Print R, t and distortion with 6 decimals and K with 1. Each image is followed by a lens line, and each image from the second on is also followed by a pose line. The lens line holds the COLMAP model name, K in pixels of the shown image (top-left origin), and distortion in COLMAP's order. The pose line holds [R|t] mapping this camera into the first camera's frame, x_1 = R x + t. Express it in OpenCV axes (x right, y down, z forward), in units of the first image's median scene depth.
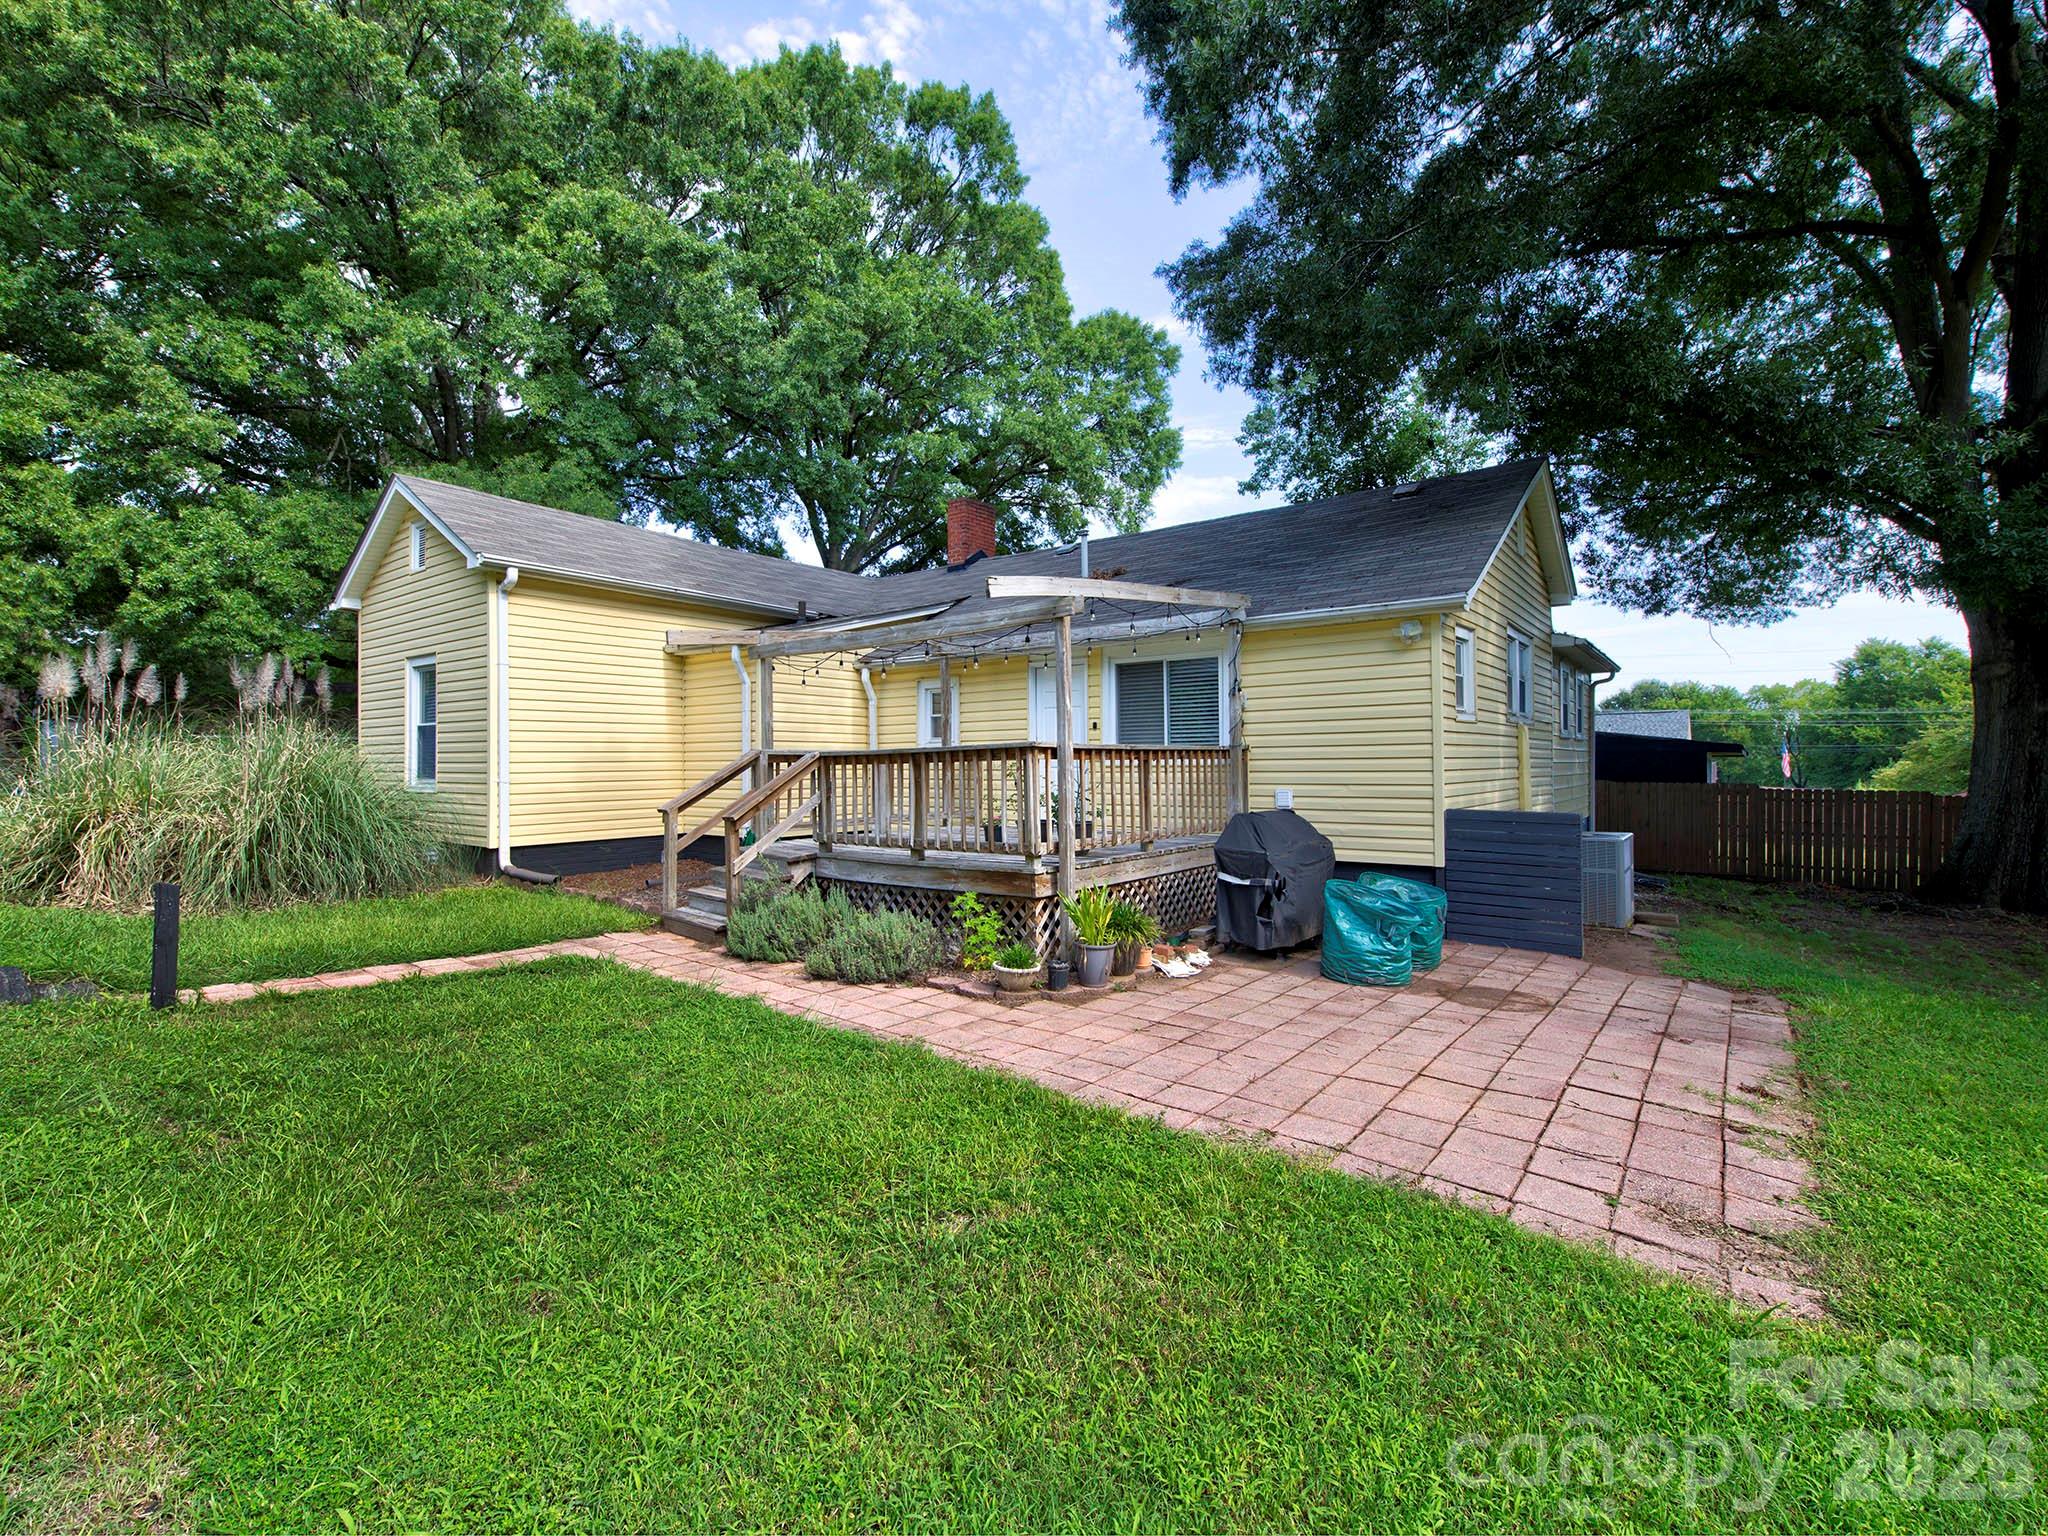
lens RADIAL K [[901.8, 0, 1024.0], [0, 901.8, 768.0], [0, 0, 1]] dist [-0.000436, -0.000967]
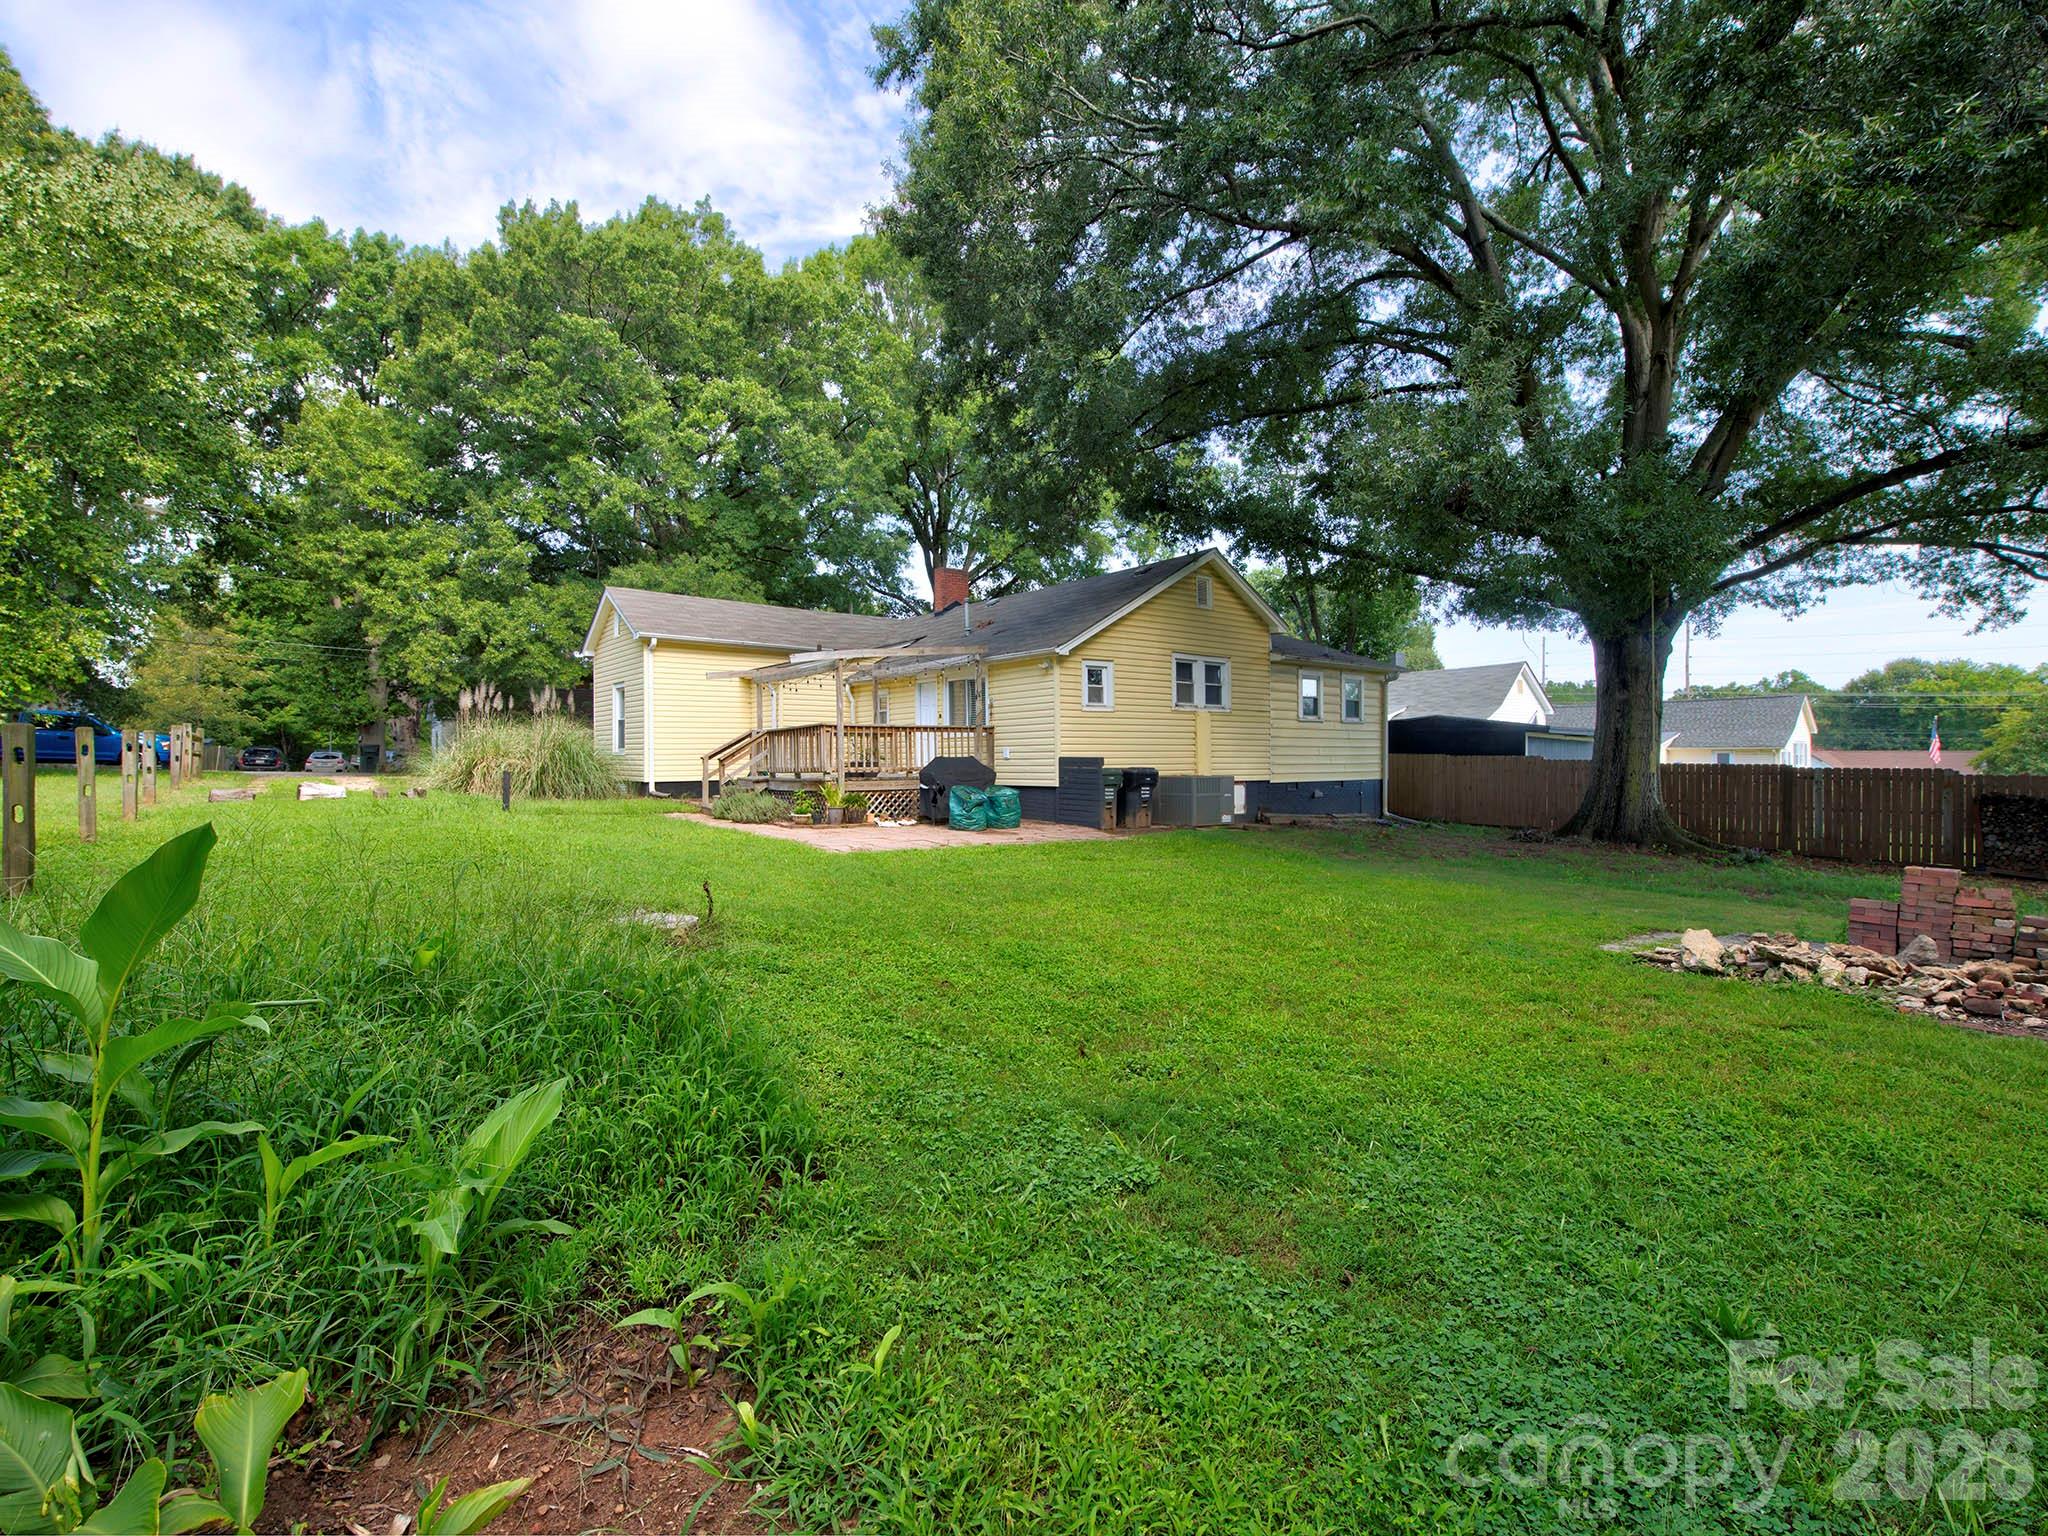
lens RADIAL K [[901.8, 0, 1024.0], [0, 901.8, 768.0], [0, 0, 1]] dist [-0.000436, -0.000967]
pose [[0.972952, 0.002086, -0.230997, 0.603942], [-0.000578, 0.999978, 0.006593, 0.041685], [0.231006, -0.006281, 0.972932, -0.650684]]
